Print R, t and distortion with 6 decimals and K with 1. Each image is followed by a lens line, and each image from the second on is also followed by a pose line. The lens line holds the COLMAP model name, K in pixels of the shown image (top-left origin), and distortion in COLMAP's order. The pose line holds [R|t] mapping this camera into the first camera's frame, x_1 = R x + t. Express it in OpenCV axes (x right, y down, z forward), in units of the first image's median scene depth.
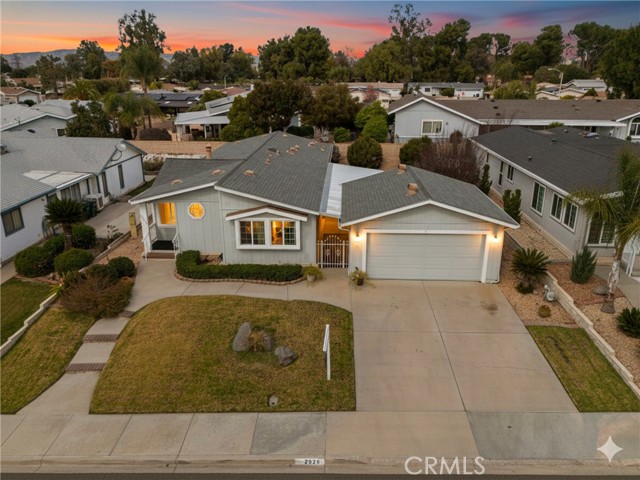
lens RADIAL K [[473.5, 0, 320.0], [0, 473.5, 240.0], [0, 0, 1]] dist [0.049881, -0.040064]
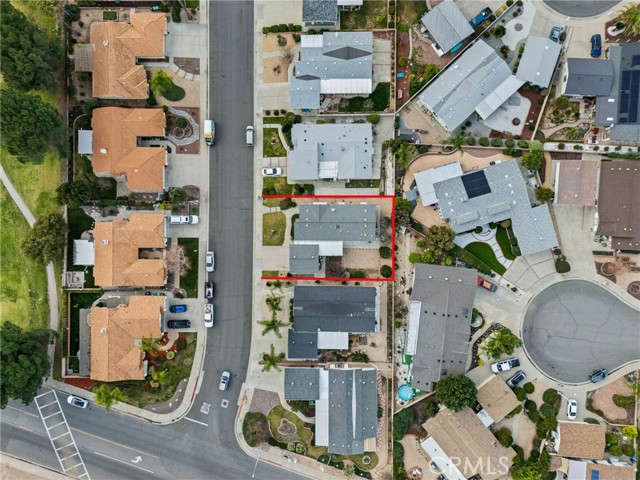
lens RADIAL K [[472.2, 0, 320.0], [0, 472.2, 240.0], [0, 0, 1]] dist [0.090794, -0.106251]
pose [[0.042851, 0.998930, 0.017384, -0.091416], [-0.307729, -0.003358, 0.951468, -5.460759], [0.950509, -0.046121, 0.307256, -0.432887]]
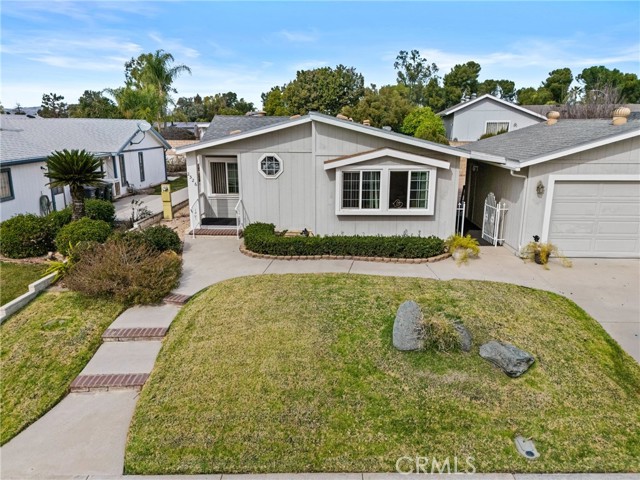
lens RADIAL K [[469.9, 0, 336.8], [0, 469.9, 251.0], [0, 0, 1]] dist [0.095169, 0.000005]
pose [[0.999397, 0.020542, 0.027991, -0.194795], [-0.018845, 0.998045, -0.059588, 0.113192], [-0.029160, 0.059025, 0.997831, 0.338169]]
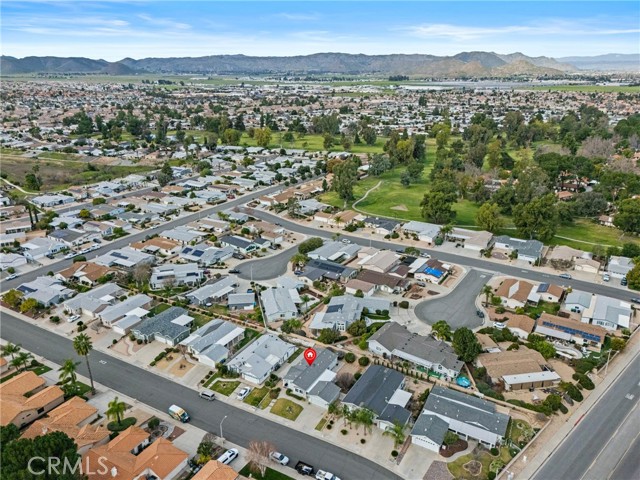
lens RADIAL K [[472.2, 0, 320.0], [0, 472.2, 240.0], [0, 0, 1]] dist [0.090794, -0.106251]
pose [[0.893804, 0.162508, -0.417978, 2.531683], [-0.159680, 0.986275, 0.042000, -2.371513], [0.419067, 0.029203, 0.907486, -4.827617]]
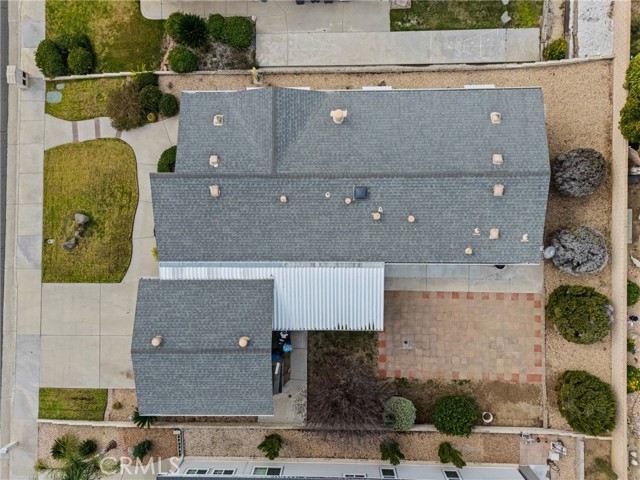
lens RADIAL K [[473.5, 0, 320.0], [0, 473.5, 240.0], [0, 0, 1]] dist [0.049881, -0.040064]
pose [[0.049314, 0.998689, 0.013763, -0.052841], [-0.310916, 0.002255, 0.950435, -1.332067], [0.949157, -0.051148, 0.310619, 1.008579]]
